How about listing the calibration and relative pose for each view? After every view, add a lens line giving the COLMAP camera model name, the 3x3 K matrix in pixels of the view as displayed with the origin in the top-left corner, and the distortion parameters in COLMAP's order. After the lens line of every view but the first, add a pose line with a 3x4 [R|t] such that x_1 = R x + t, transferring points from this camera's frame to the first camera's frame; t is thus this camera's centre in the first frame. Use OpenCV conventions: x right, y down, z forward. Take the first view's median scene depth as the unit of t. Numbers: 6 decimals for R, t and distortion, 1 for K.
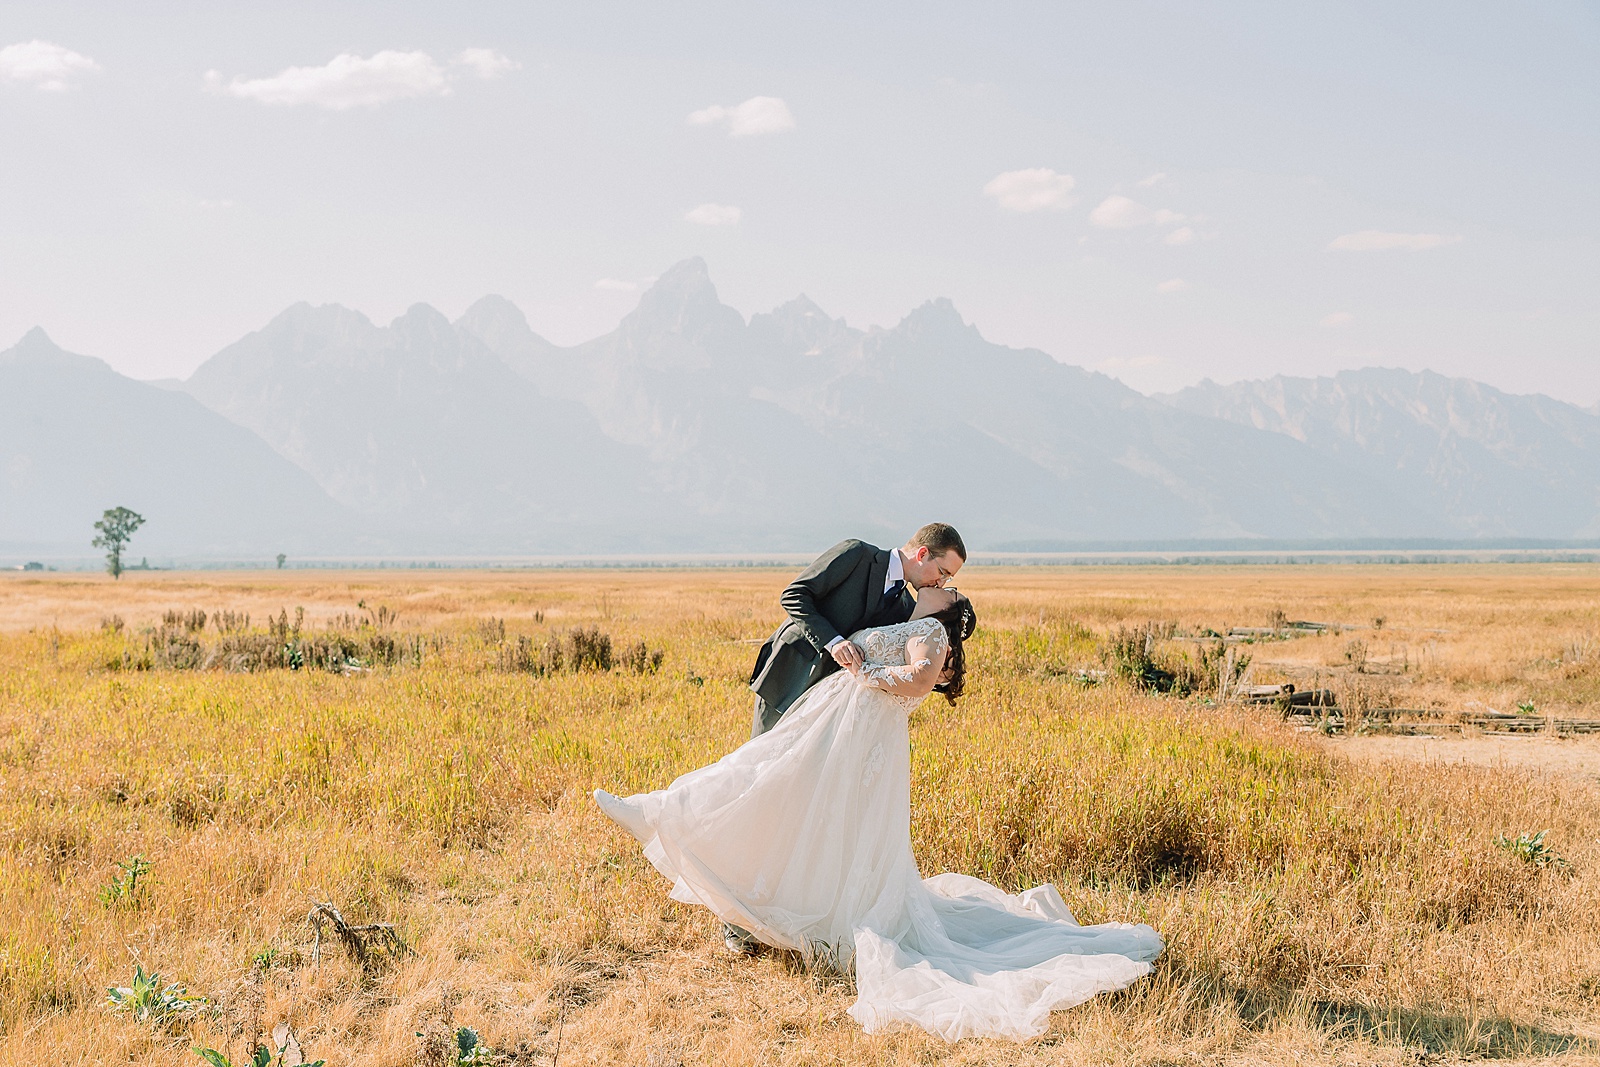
lens RADIAL K [[1722.3, 0, 786.3], [0, 1722.3, 538.5], [0, 0, 1]] dist [-0.014645, 0.000000]
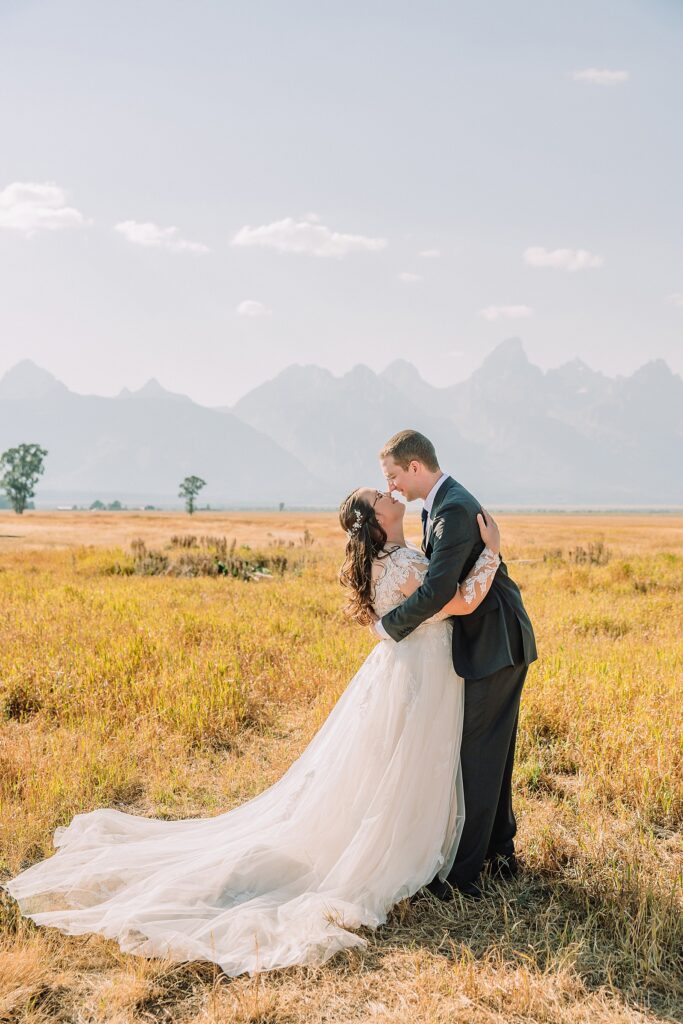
lens RADIAL K [[1123.5, 0, 345.7], [0, 1123.5, 508.5], [0, 0, 1]] dist [0.024662, 0.000000]
pose [[0.981473, 0.009395, -0.191371, -0.000739], [-0.005809, 0.999797, 0.019290, -0.008445], [0.191513, -0.017821, 0.981328, -0.159266]]
